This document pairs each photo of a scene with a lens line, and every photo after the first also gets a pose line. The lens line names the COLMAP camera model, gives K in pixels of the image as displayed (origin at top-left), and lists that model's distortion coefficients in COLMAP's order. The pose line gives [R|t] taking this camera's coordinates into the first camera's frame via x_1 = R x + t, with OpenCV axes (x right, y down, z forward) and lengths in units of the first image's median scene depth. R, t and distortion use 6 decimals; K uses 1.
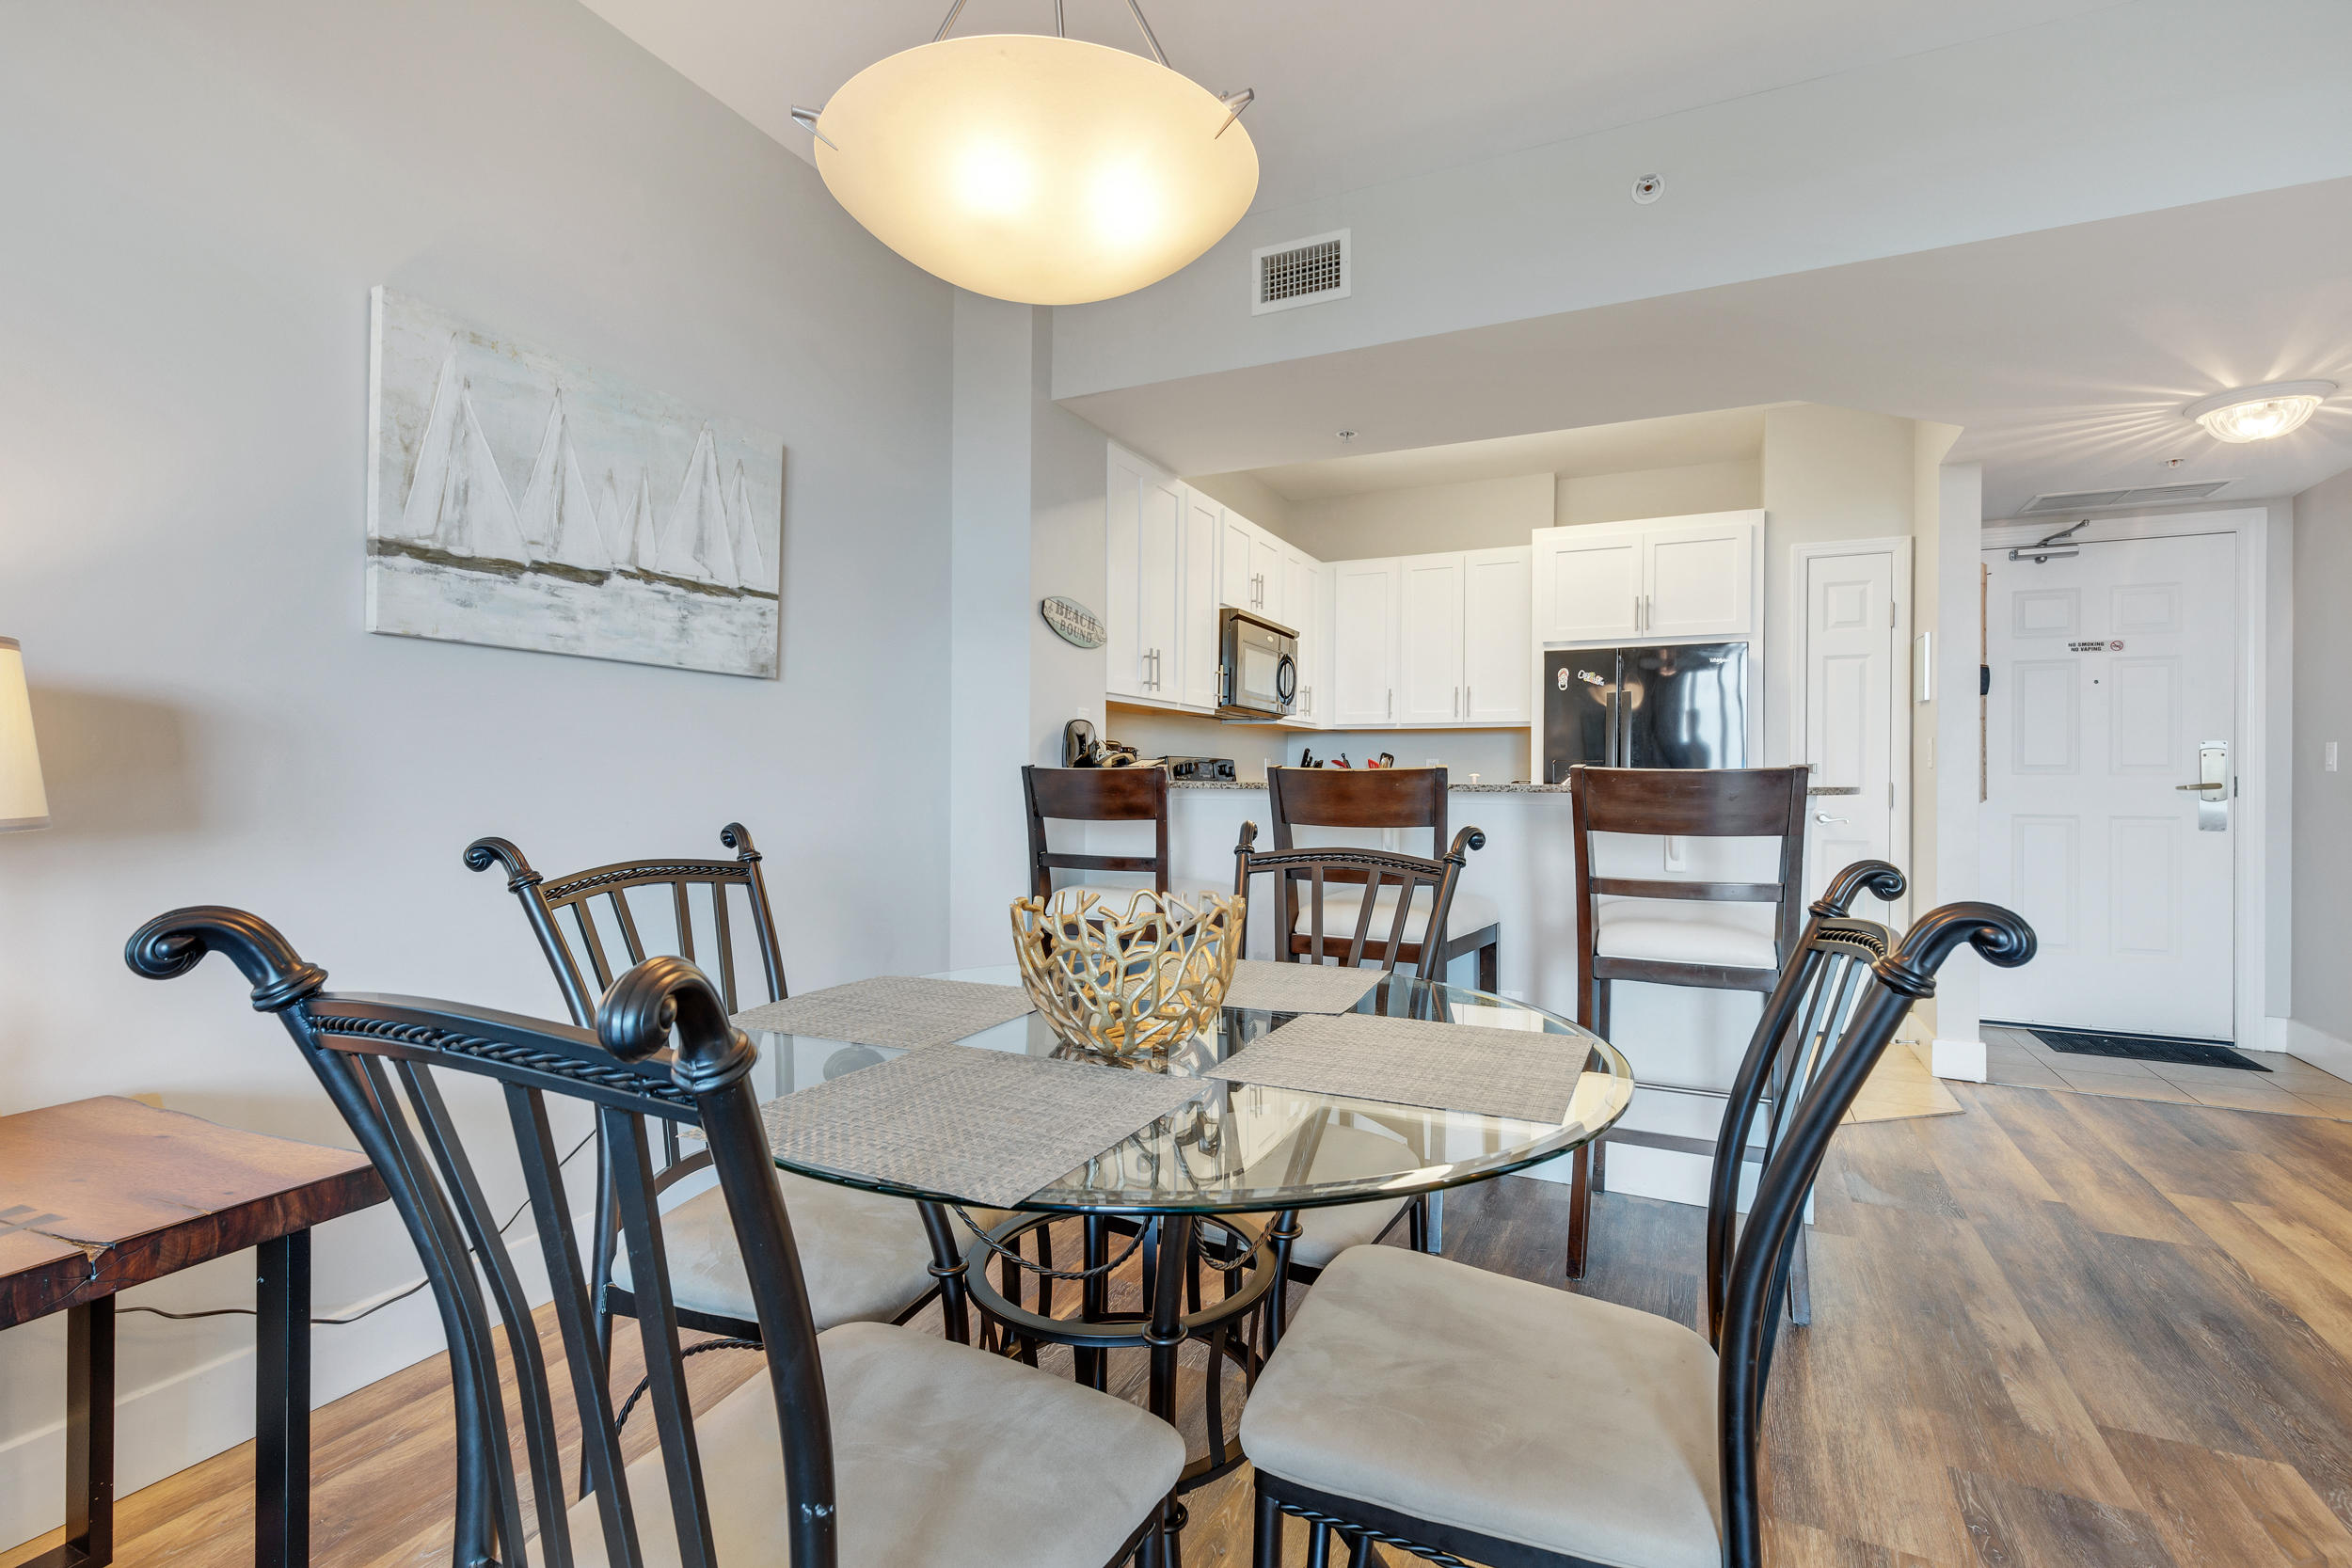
lens RADIAL K [[1070.0, 0, 1172.5], [0, 1070.0, 774.0], [0, 0, 1]] dist [-0.001812, 0.000268]
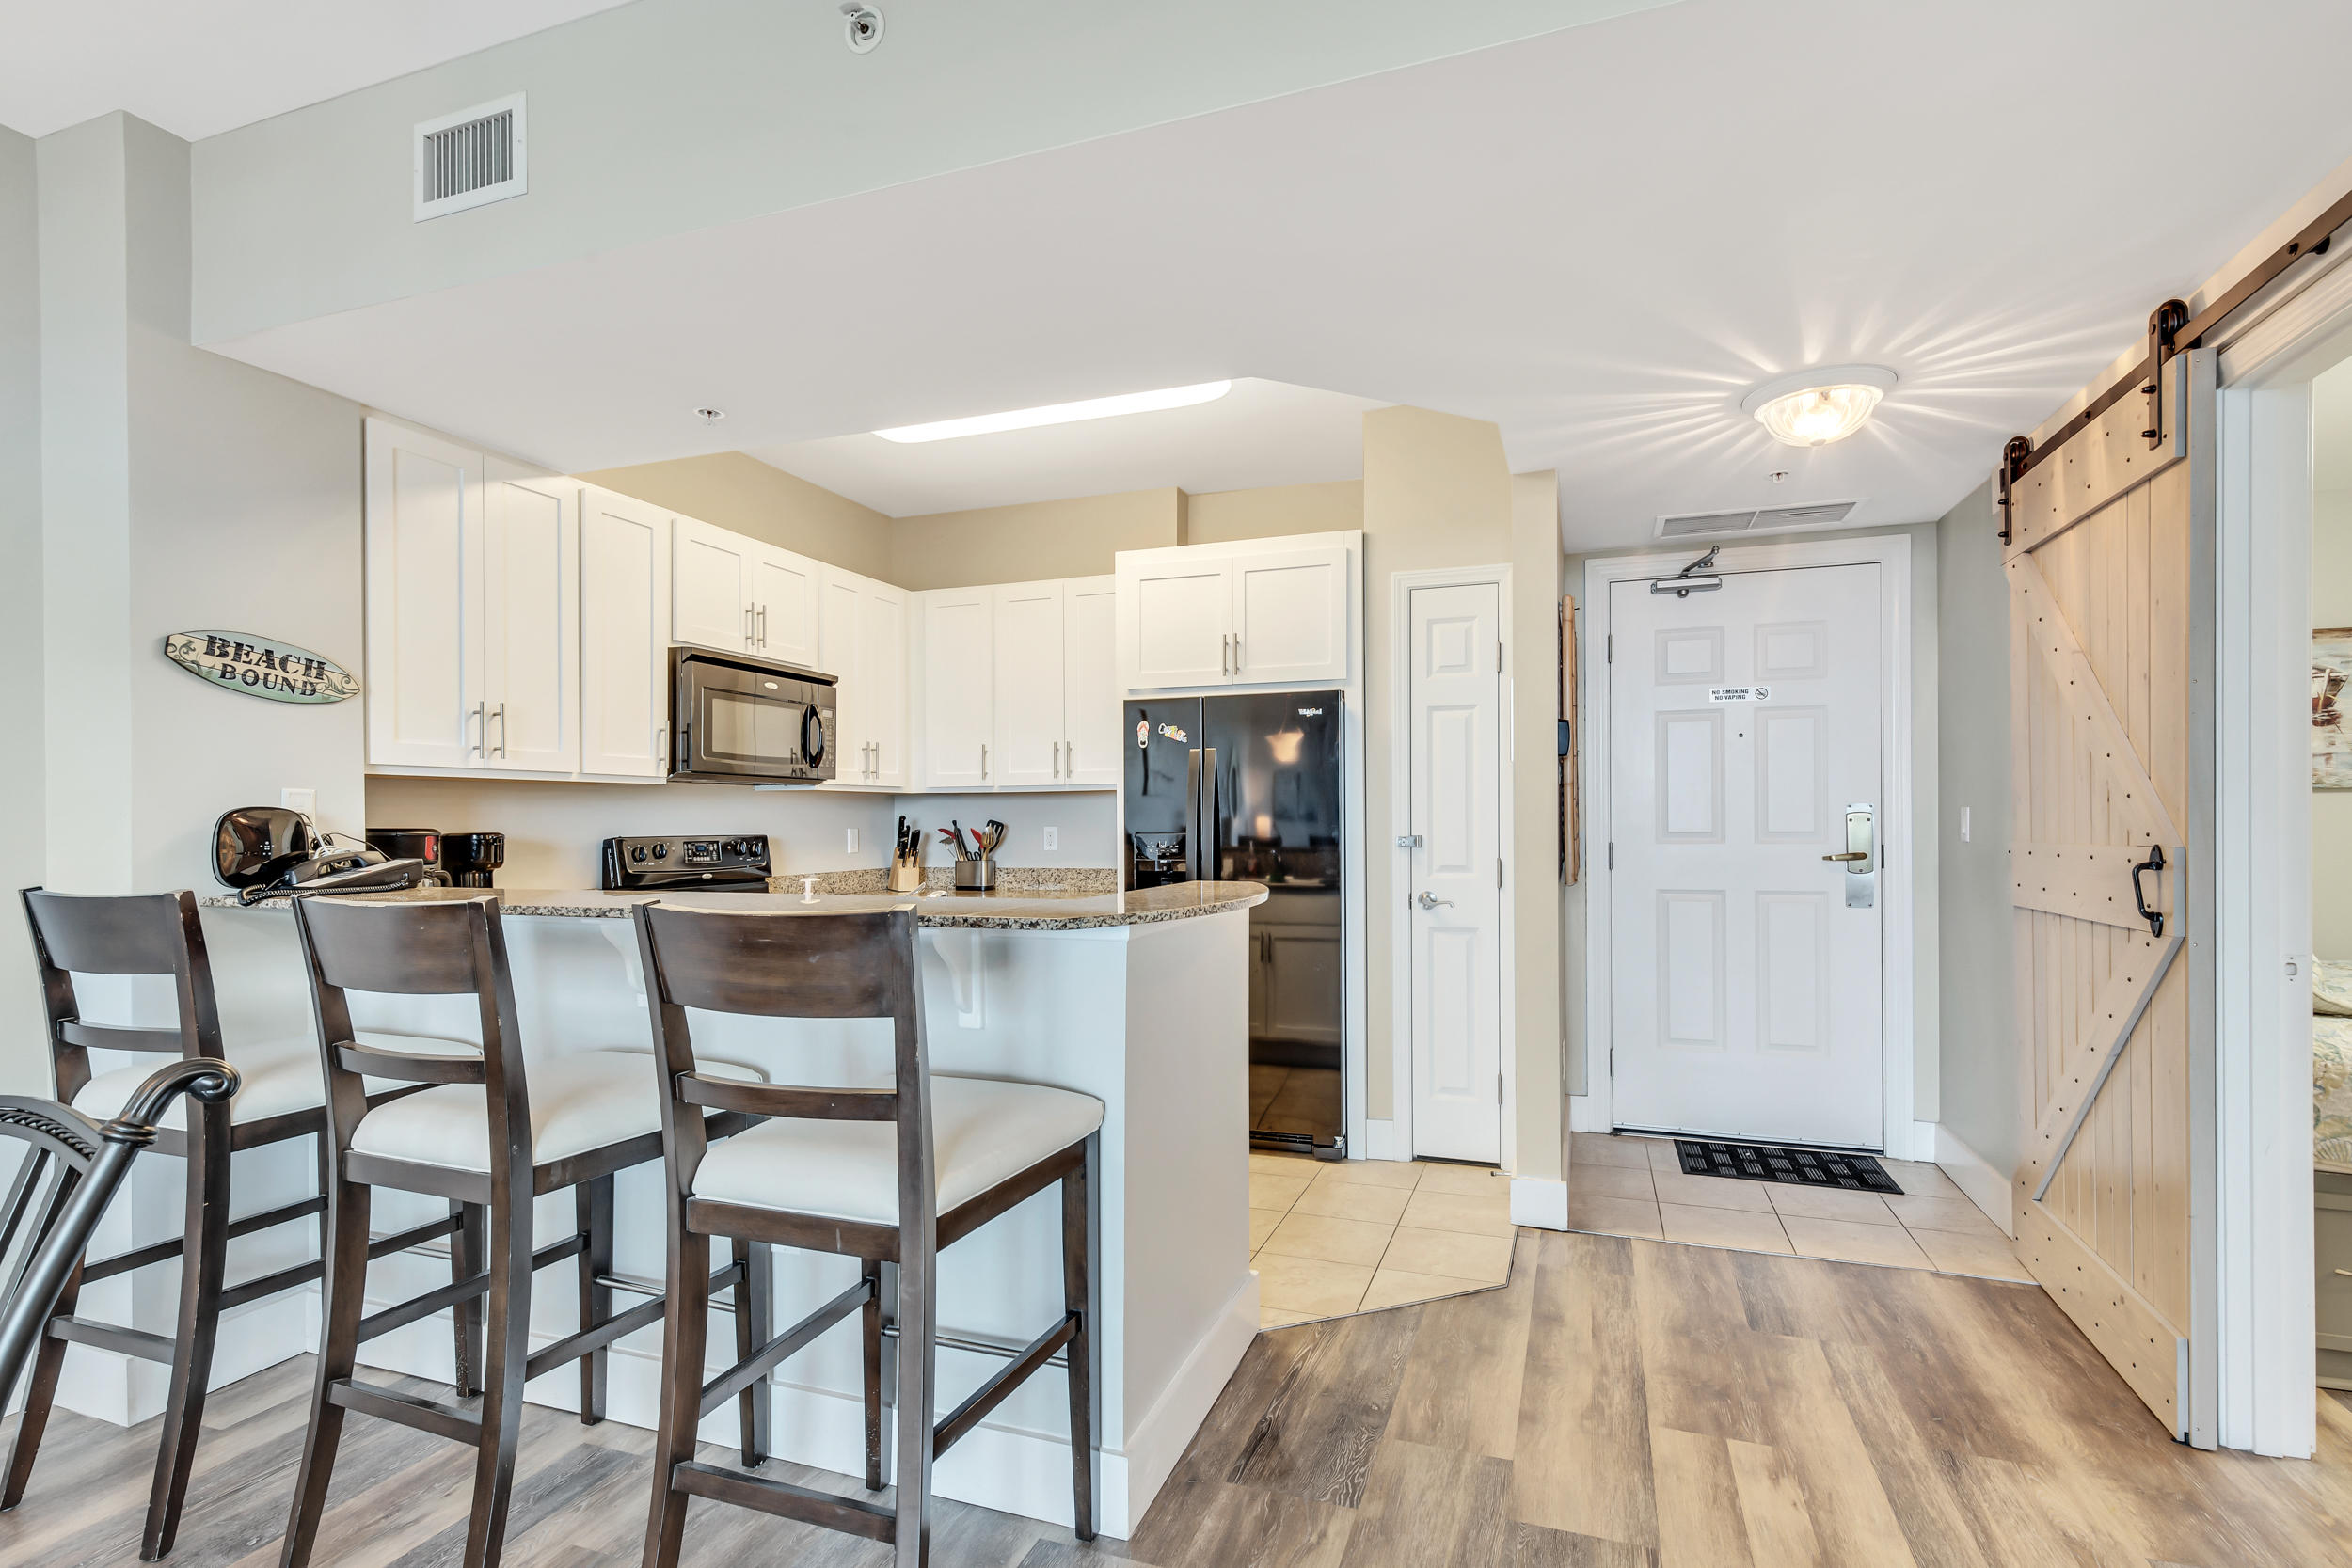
lens RADIAL K [[1104.9, 0, 1185.3], [0, 1104.9, 819.3], [0, 0, 1]] dist [0.001072, -0.000746]
pose [[0.993982, -0.013747, 0.108681, 0.351724], [0.013376, 0.999902, 0.004147, -0.030755], [-0.108727, -0.002668, 0.994068, 0.176407]]
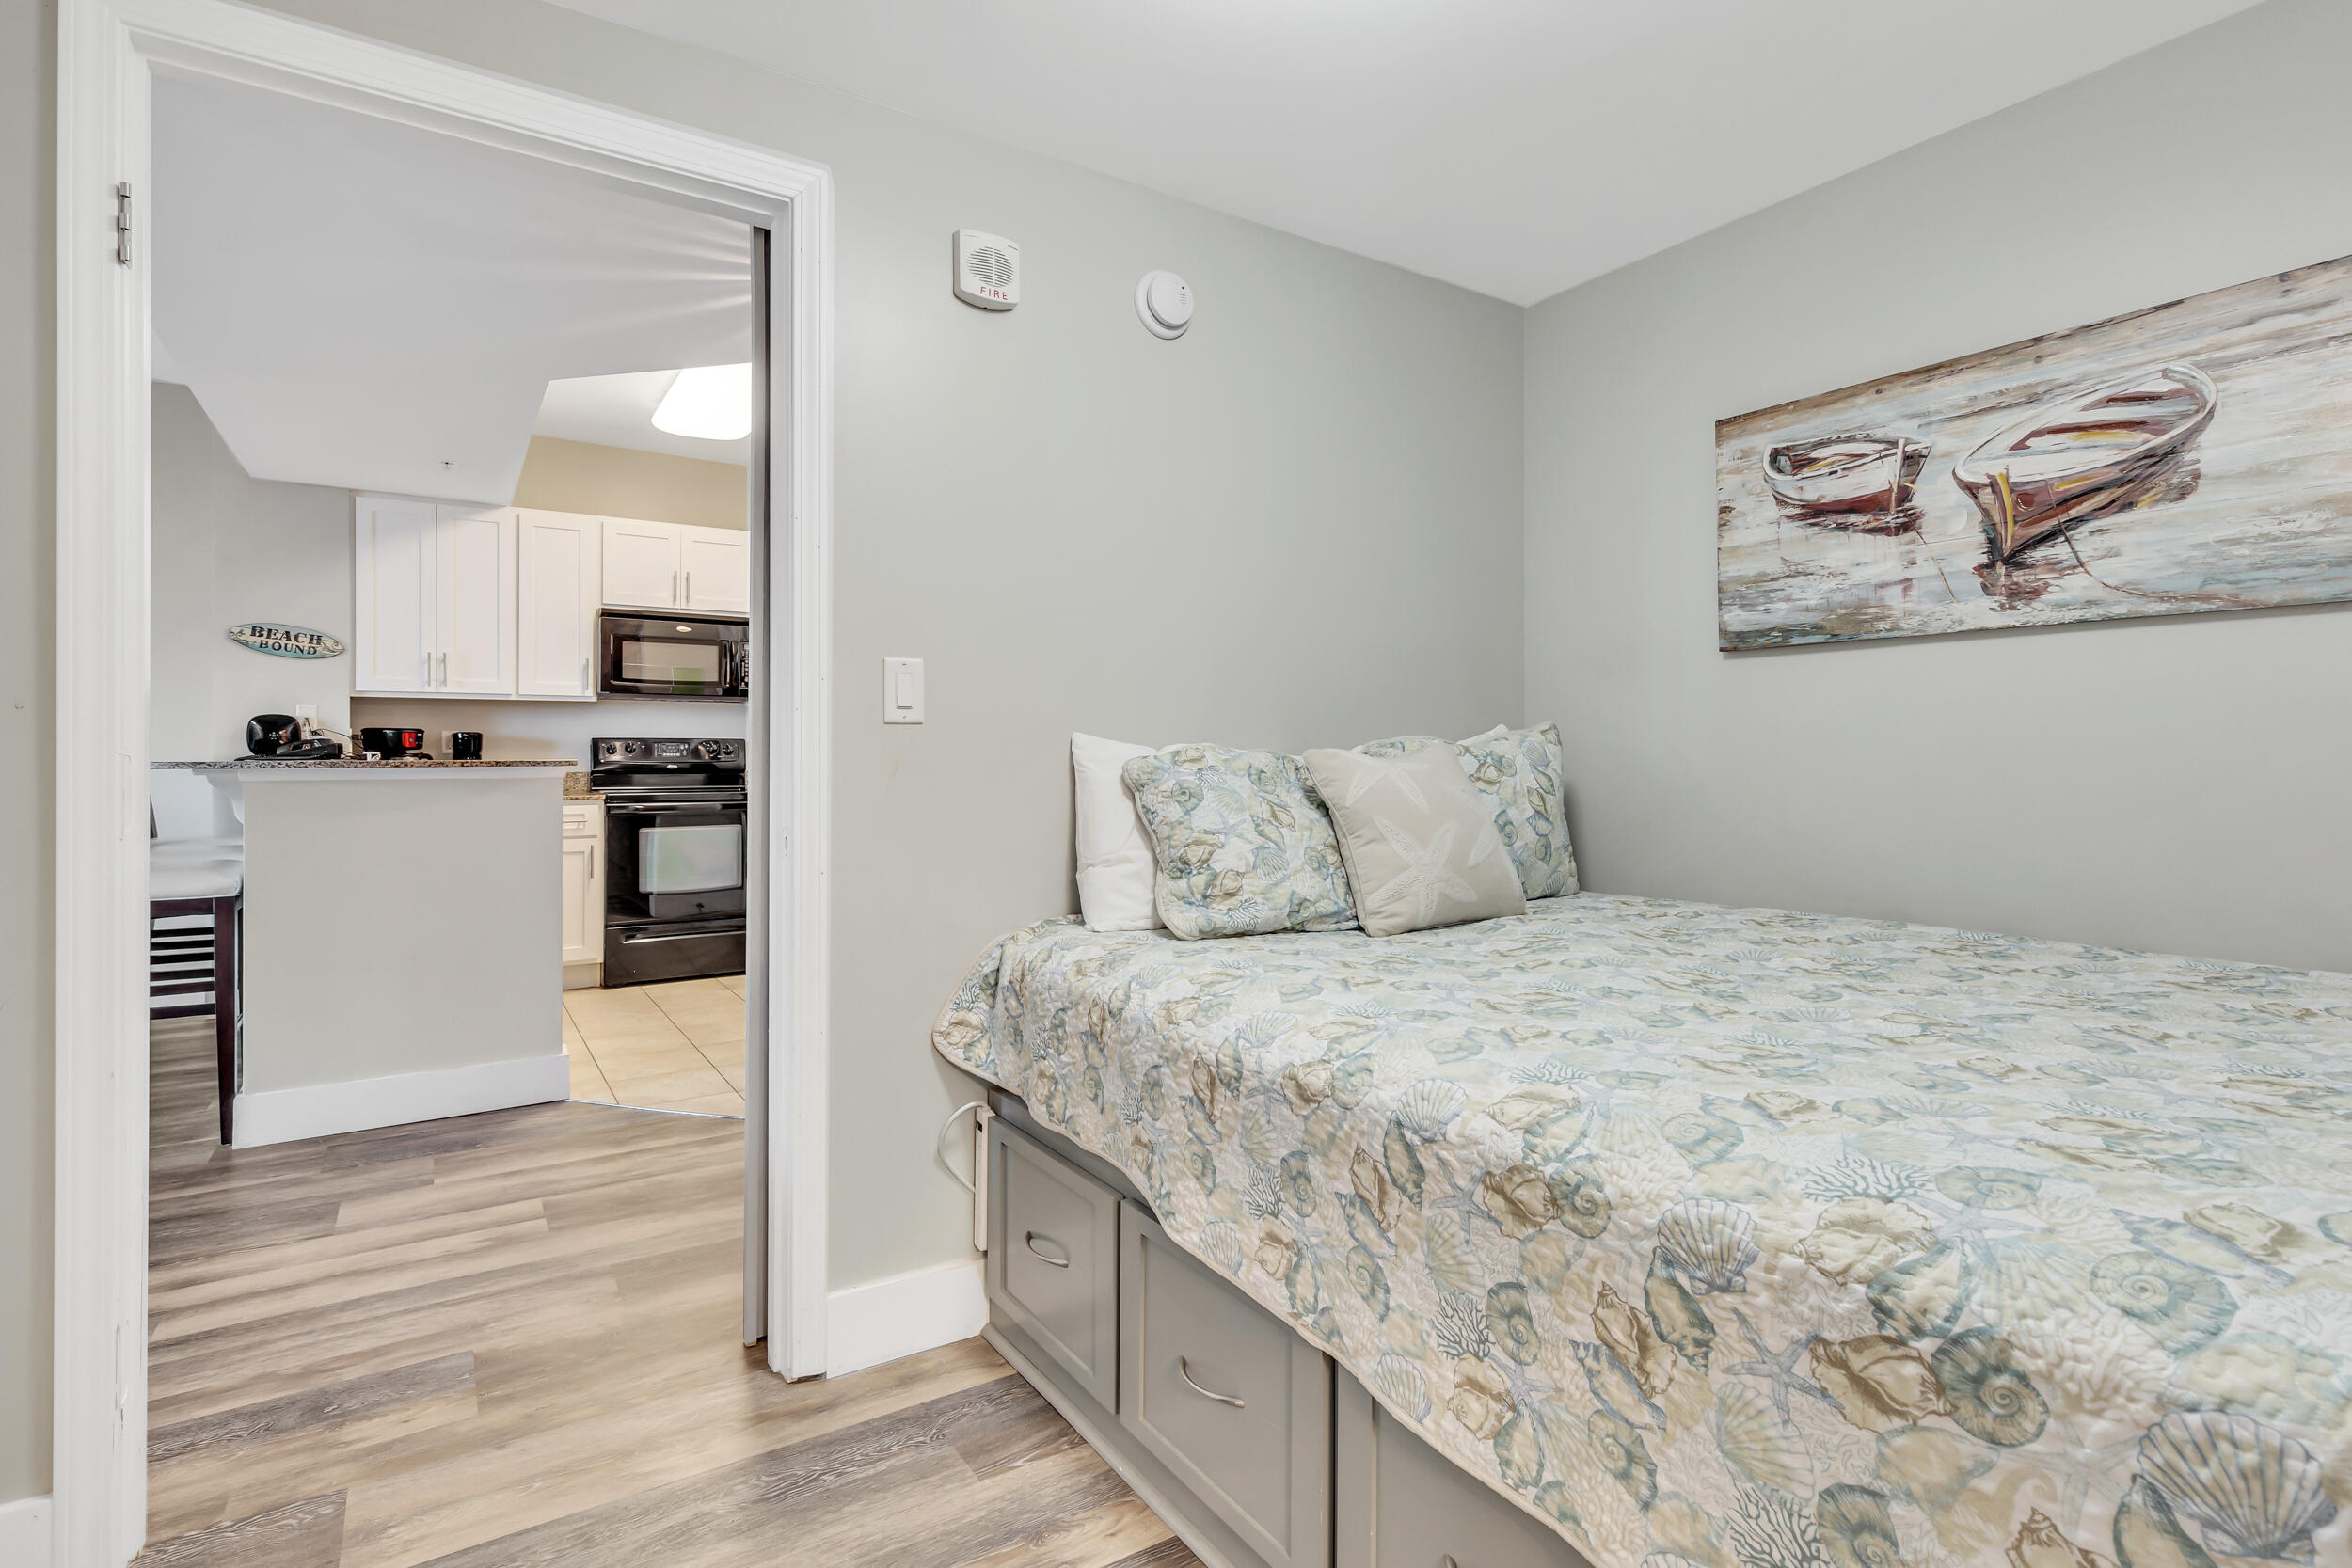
lens RADIAL K [[1113.3, 0, 1163.7], [0, 1113.3, 737.3], [0, 0, 1]] dist [0.004152, 0.000572]
pose [[0.858859, -0.018267, -0.511886, 1.275989], [0.013398, 0.999823, -0.013201, 0.009172], [0.512036, 0.004479, 0.858952, 0.302908]]
